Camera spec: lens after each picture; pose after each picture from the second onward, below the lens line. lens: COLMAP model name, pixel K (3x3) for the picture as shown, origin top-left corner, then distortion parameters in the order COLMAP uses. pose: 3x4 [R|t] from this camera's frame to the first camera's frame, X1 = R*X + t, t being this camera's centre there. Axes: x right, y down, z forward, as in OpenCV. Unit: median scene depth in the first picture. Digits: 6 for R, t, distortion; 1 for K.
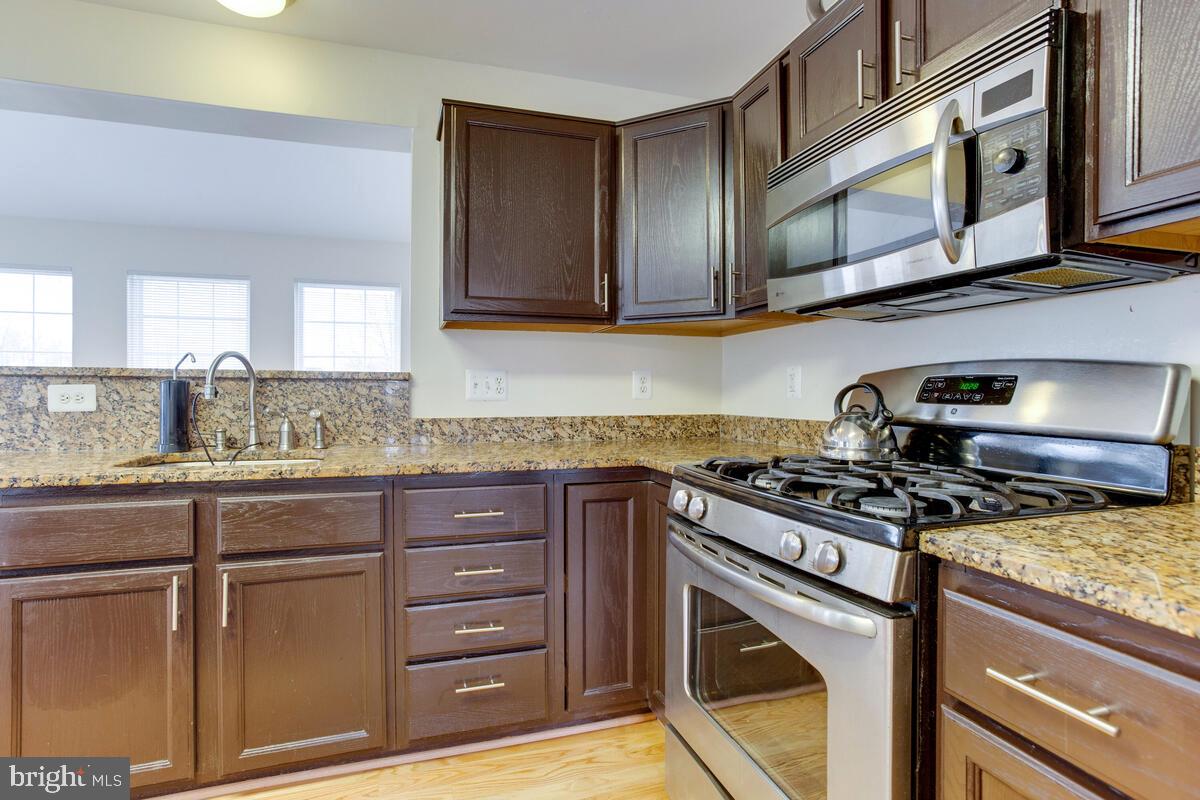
lens RADIAL K [[605.0, 0, 571.5], [0, 605.0, 401.6], [0, 0, 1]] dist [0.004177, 0.001511]
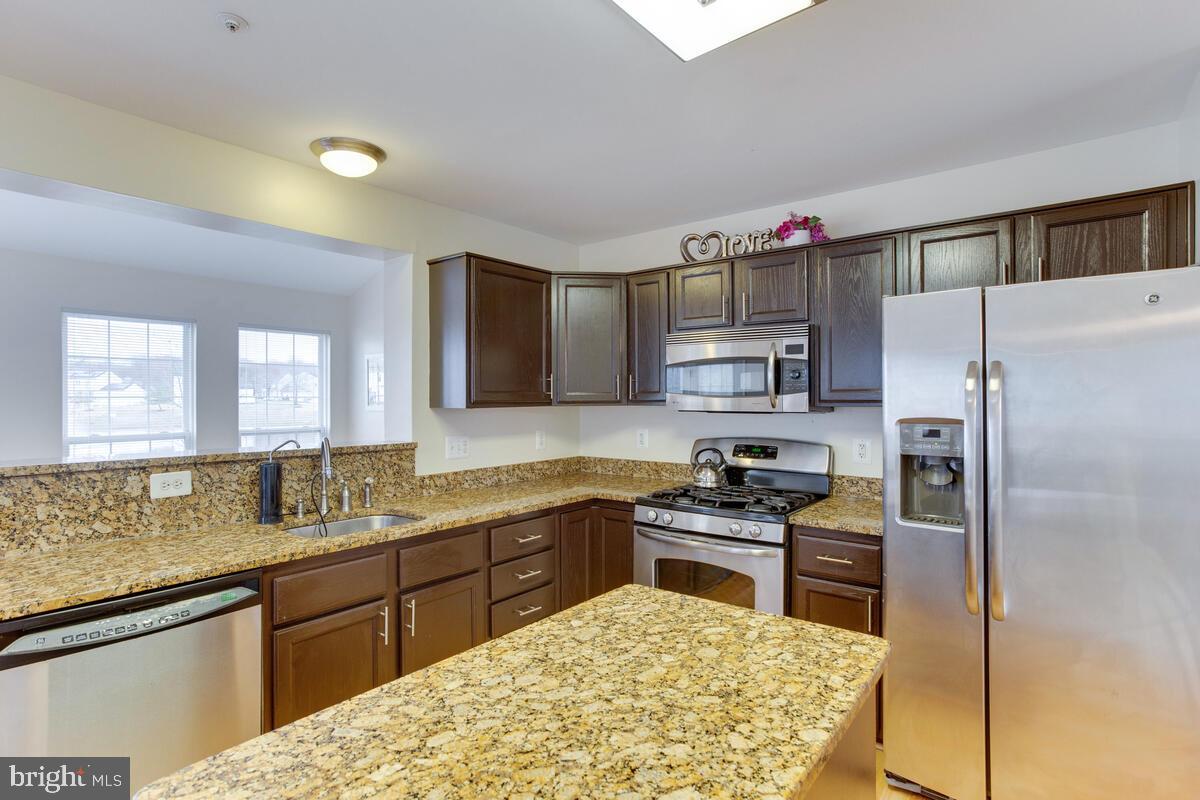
lens RADIAL K [[625.2, 0, 593.3], [0, 625.2, 399.0], [0, 0, 1]] dist [-0.029940, 0.032392]
pose [[0.809693, -0.002883, 0.586847, -0.855539], [0.009101, 0.999929, -0.007645, -0.145286], [-0.586784, 0.011531, 0.809662, -0.372162]]
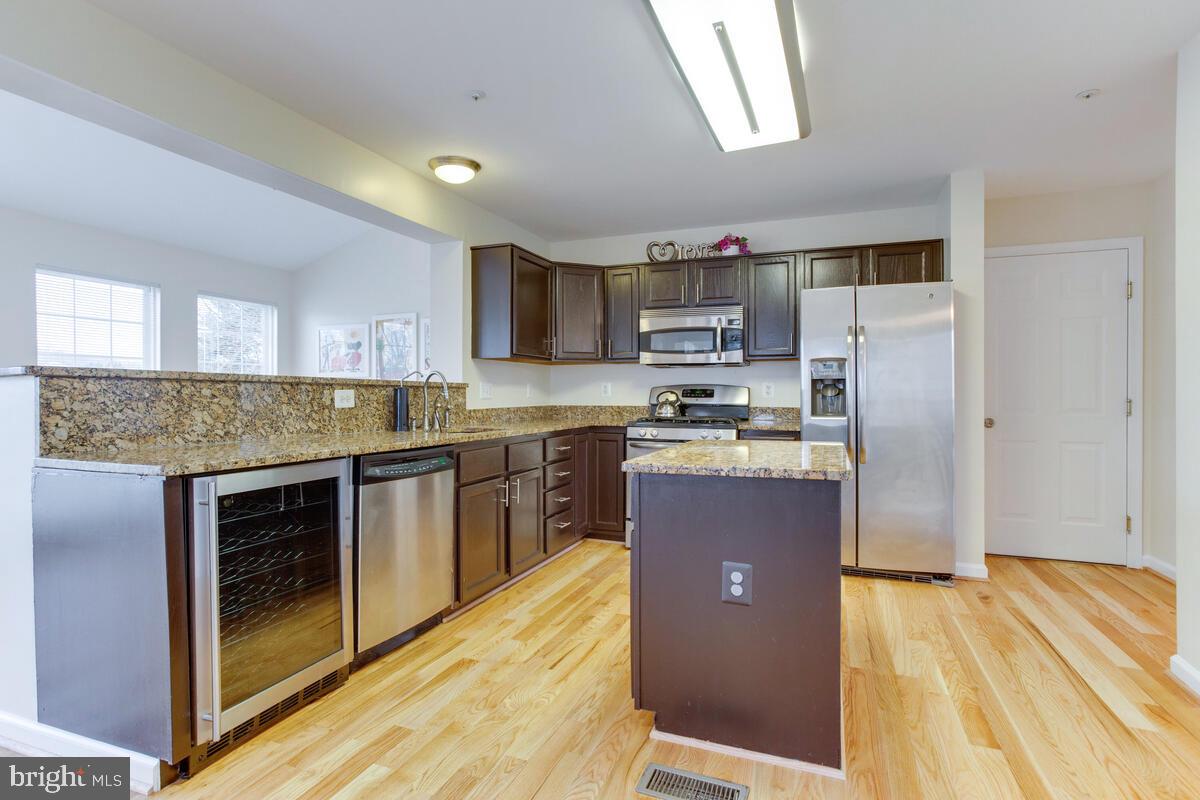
lens RADIAL K [[605.1, 0, 601.2], [0, 605.1, 398.0], [0, 0, 1]] dist [-0.036619, 0.032743]
pose [[0.609838, -0.004458, 0.792513, -1.607214], [0.004296, 0.999988, 0.002319, -0.008416], [-0.792514, 0.001990, 0.609850, -0.419341]]
